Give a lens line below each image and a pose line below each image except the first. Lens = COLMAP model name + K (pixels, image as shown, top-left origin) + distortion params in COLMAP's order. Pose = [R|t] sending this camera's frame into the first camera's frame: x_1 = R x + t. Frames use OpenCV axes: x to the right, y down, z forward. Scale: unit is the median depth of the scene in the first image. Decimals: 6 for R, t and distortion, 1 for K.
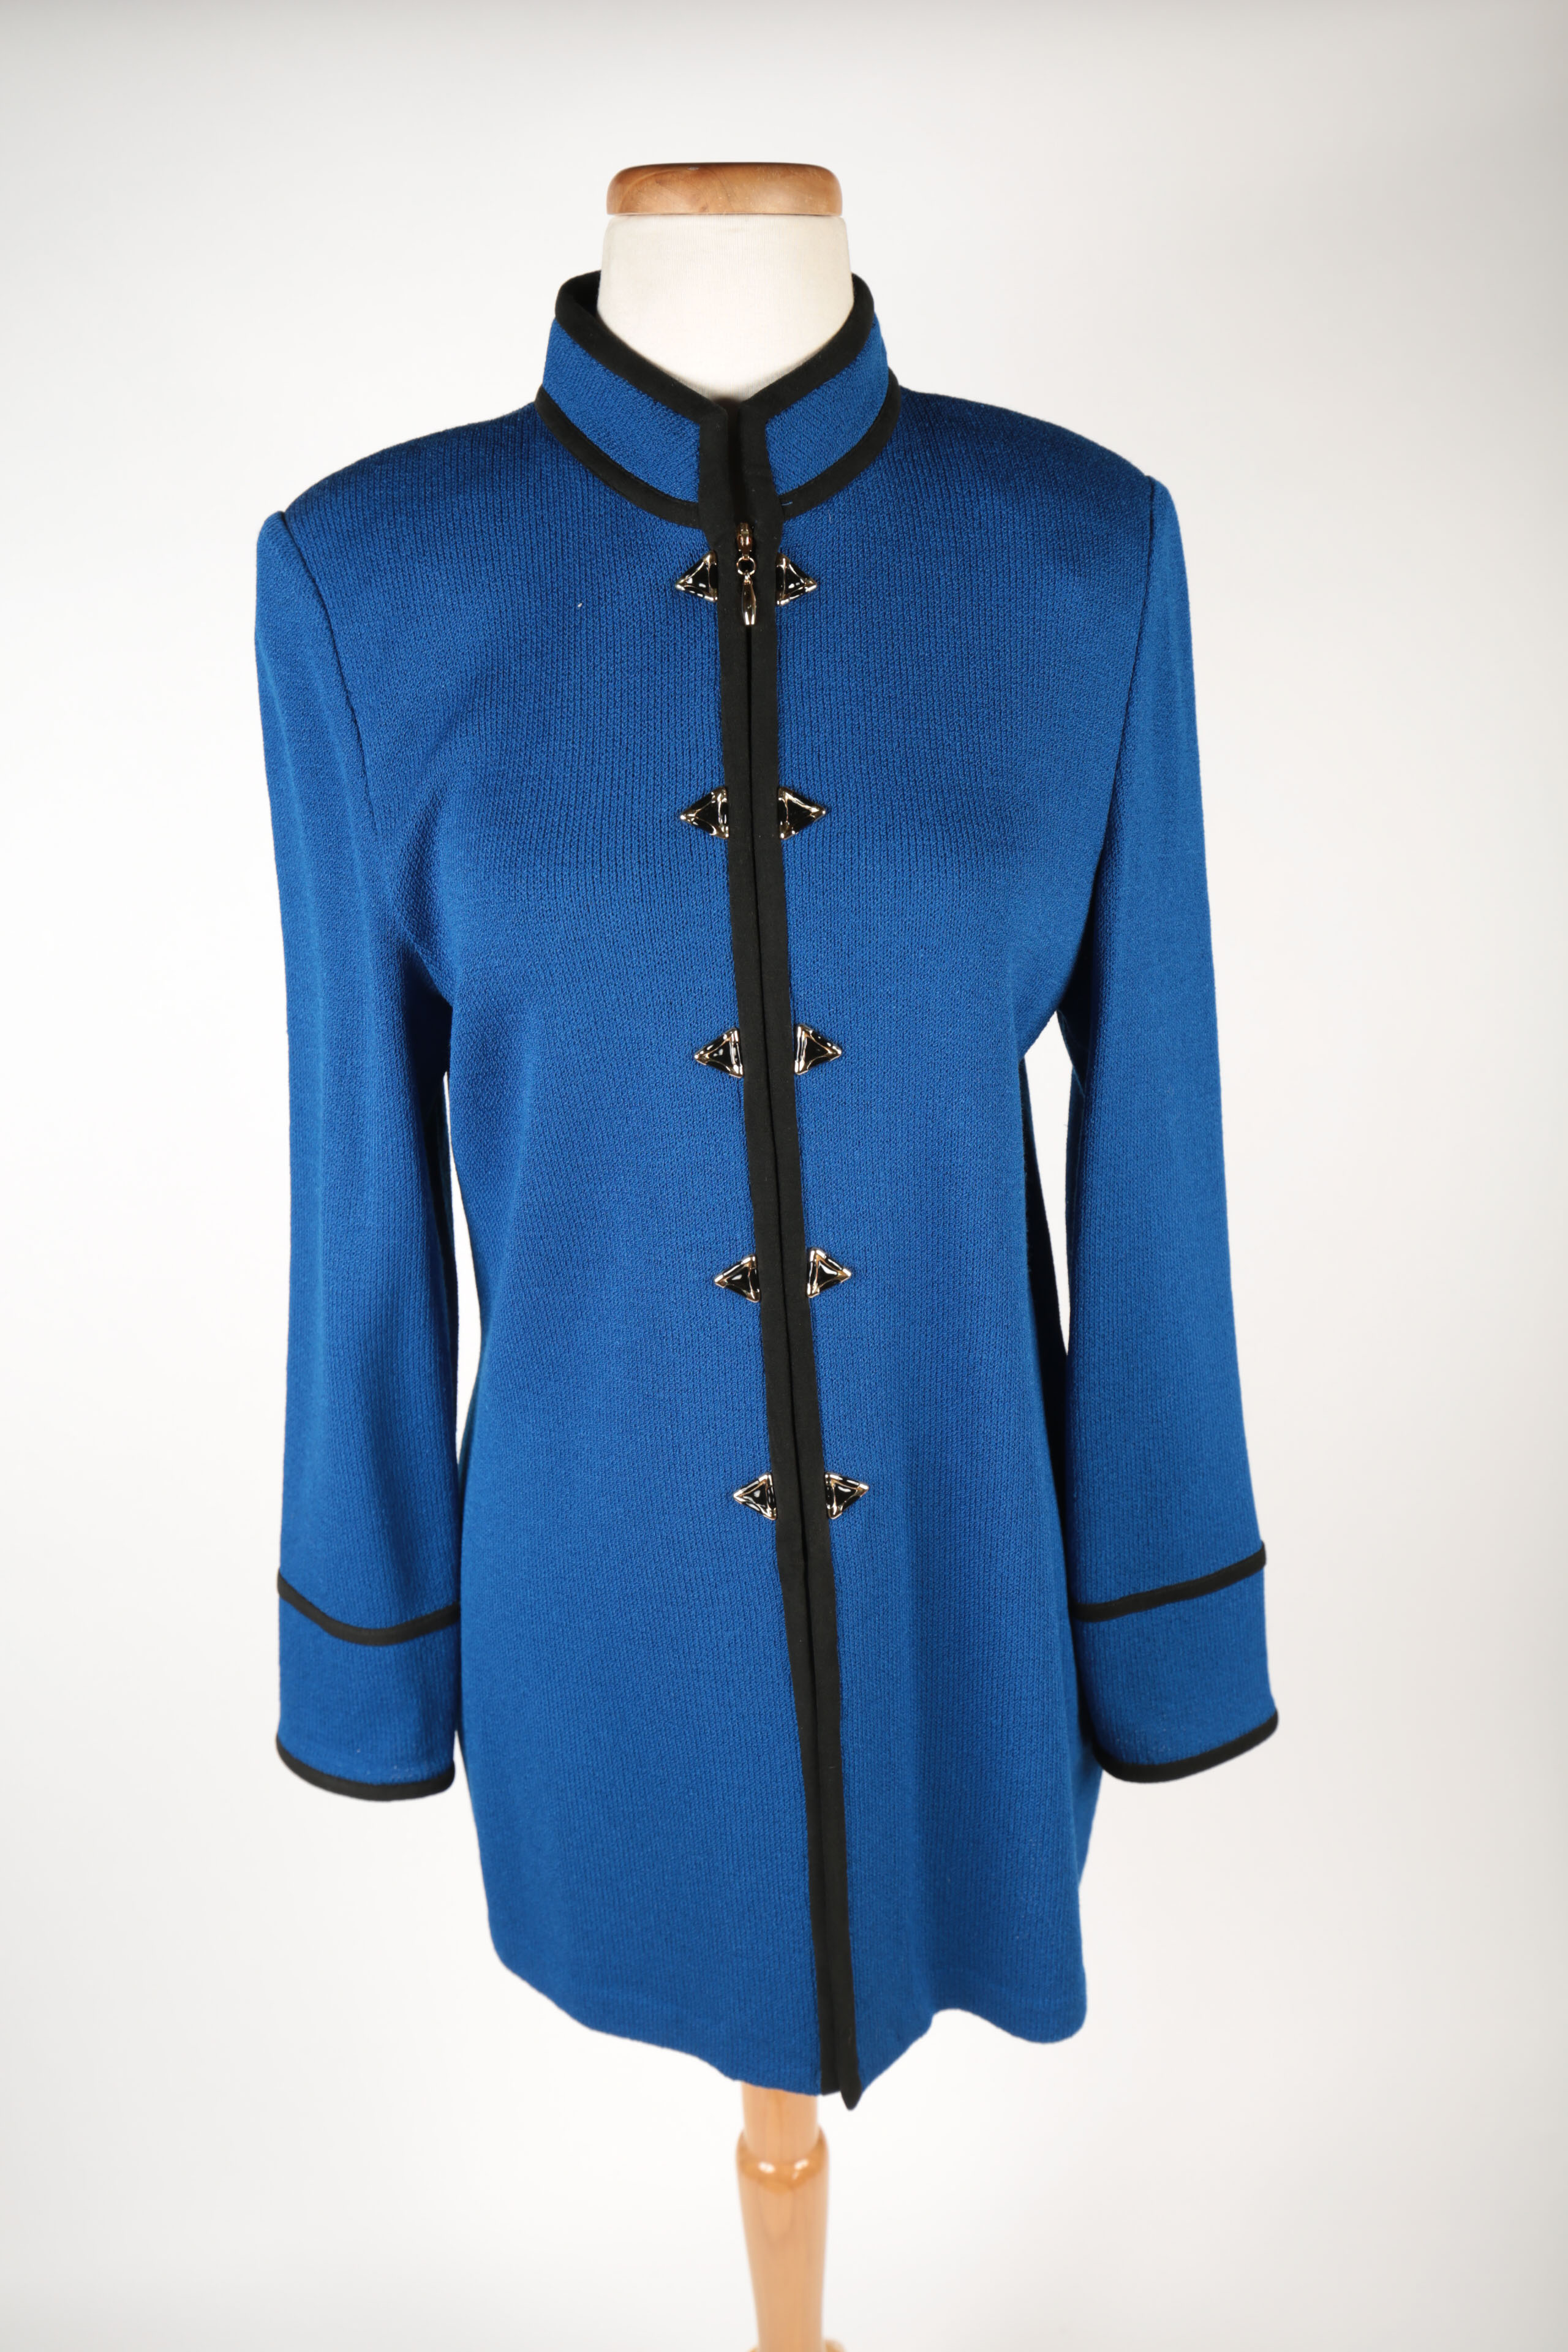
lens RADIAL K [[2267.4, 0, 793.7], [0, 2267.4, 1177.3], [0, 0, 1]] dist [0.019077, 0.000000]
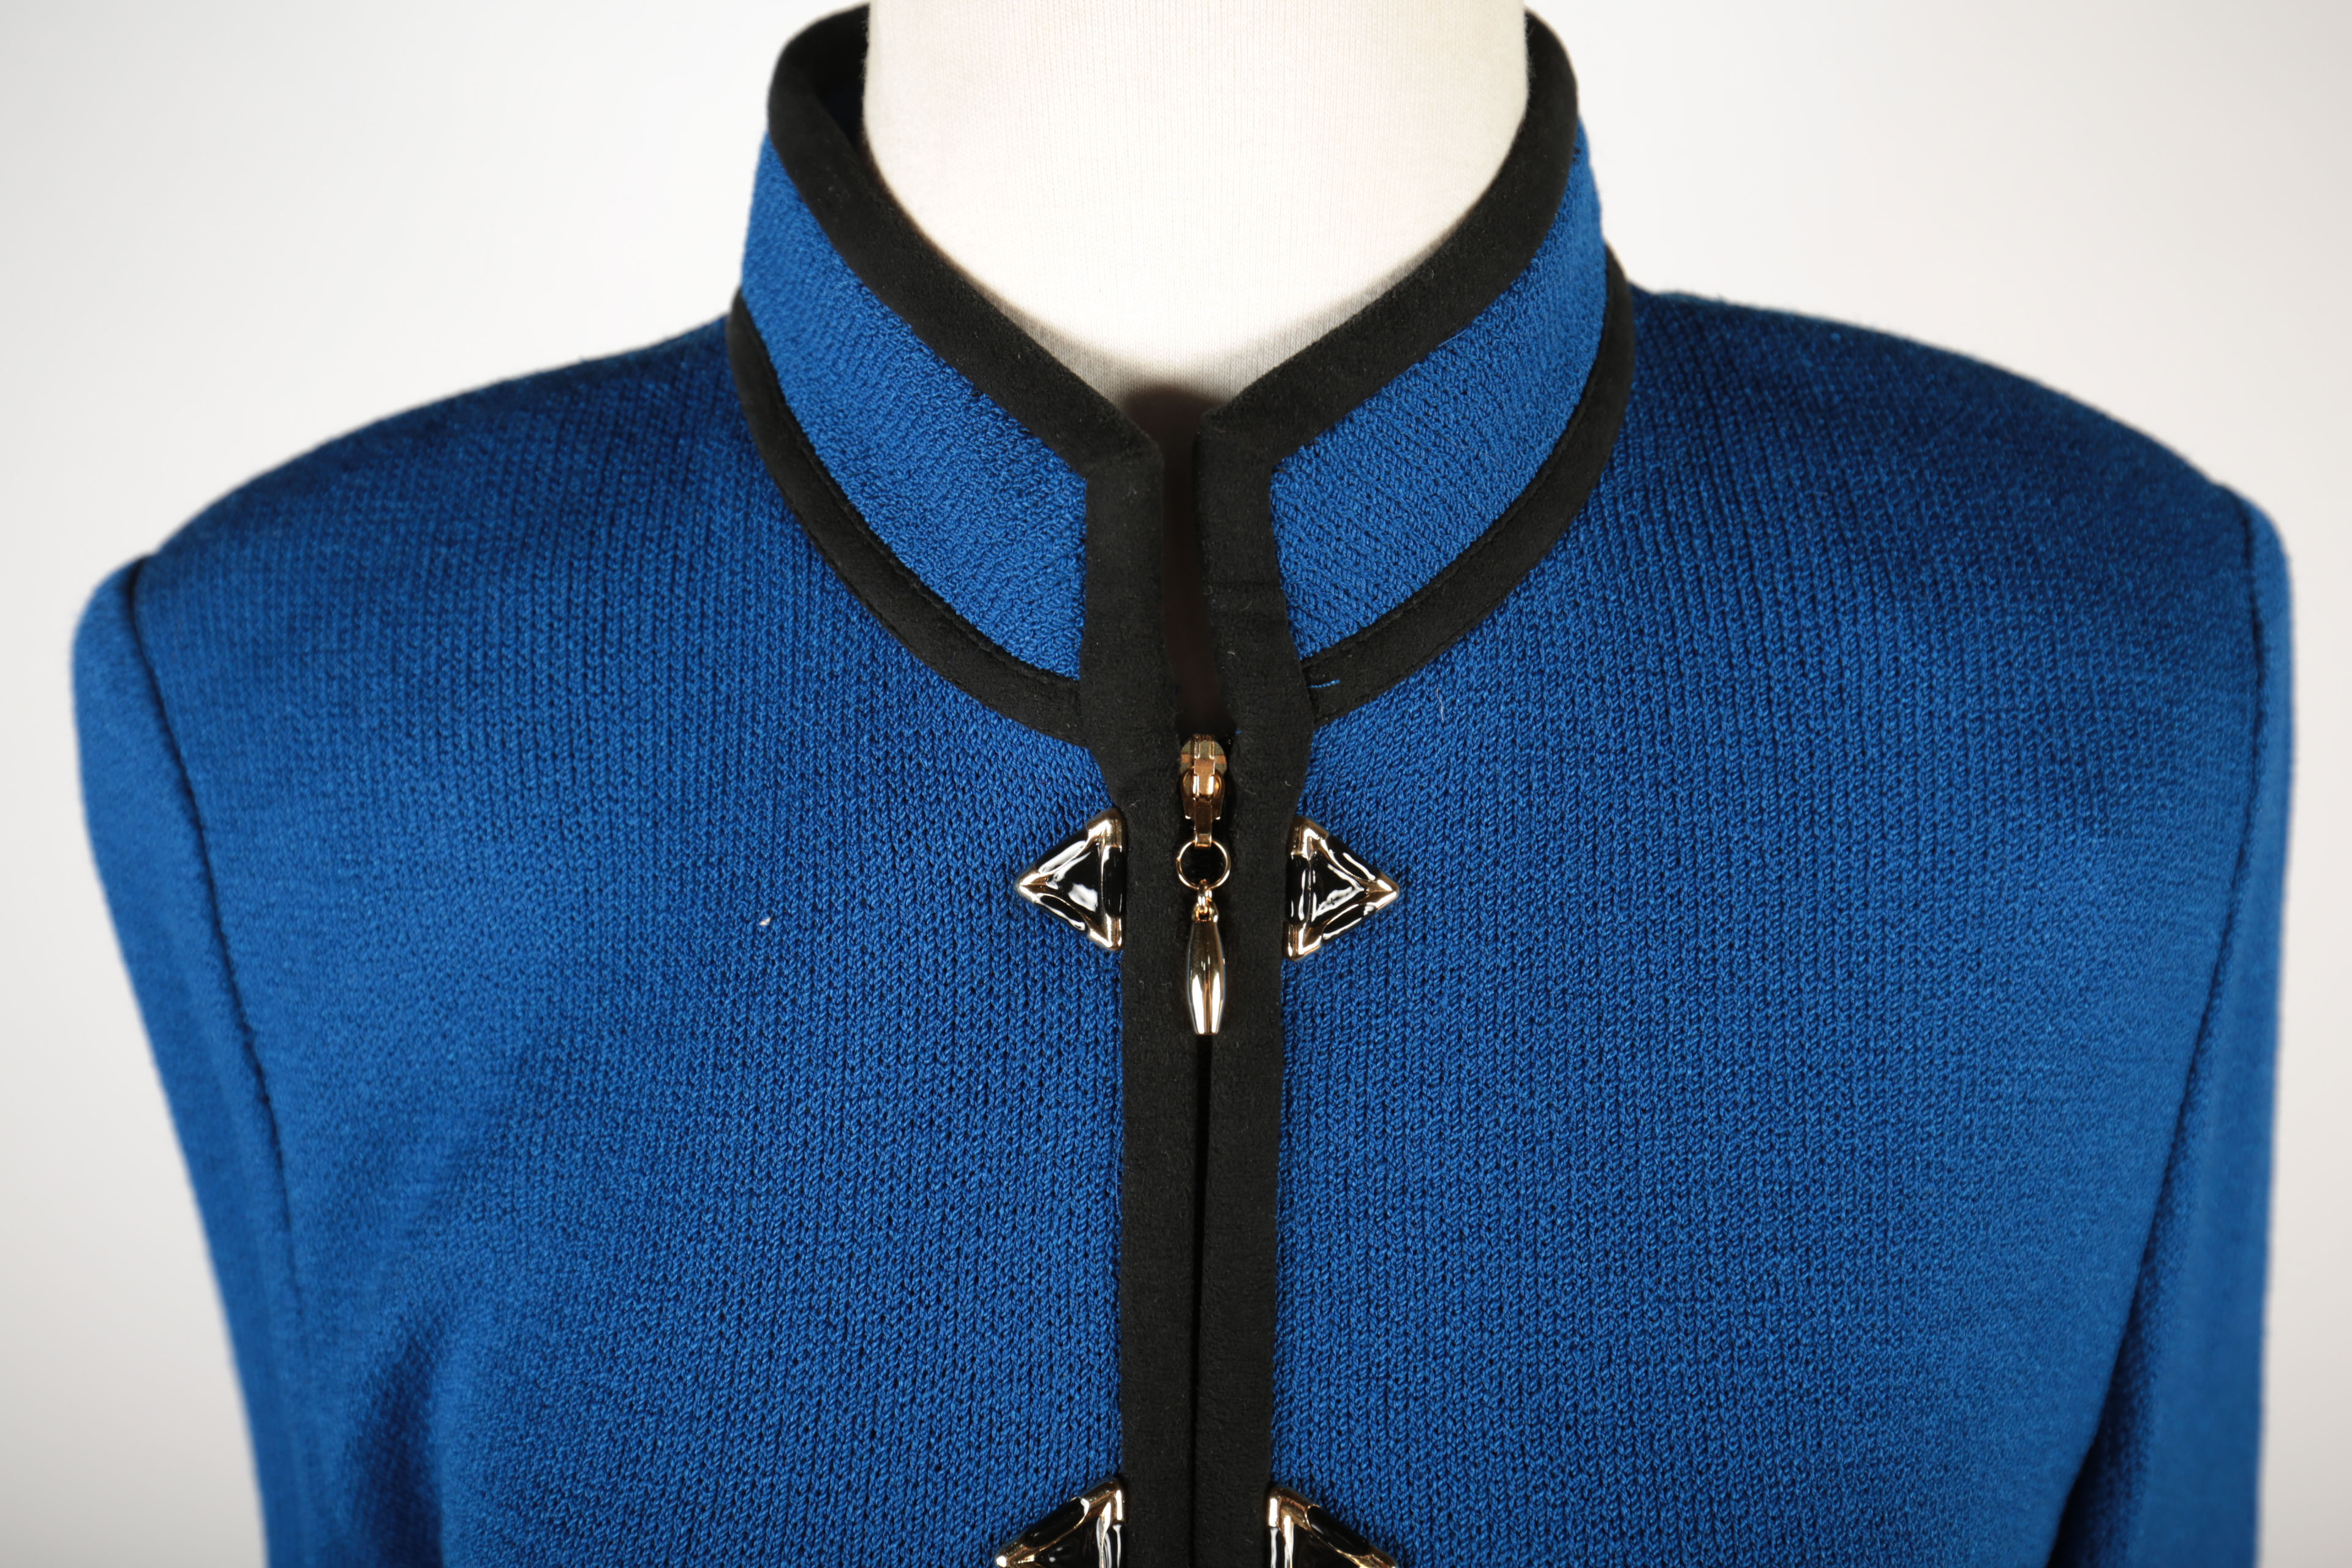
lens RADIAL K [[2267.4, 0, 1165.7], [0, 2267.4, 784.4], [0, 0, 1]] dist [0.019077, 0.000000]
pose [[0.995142, 0.038751, -0.090498, 0.005215], [-0.035897, 0.998812, 0.032955, -0.290600], [0.091667, -0.029546, 0.995351, 0.634003]]
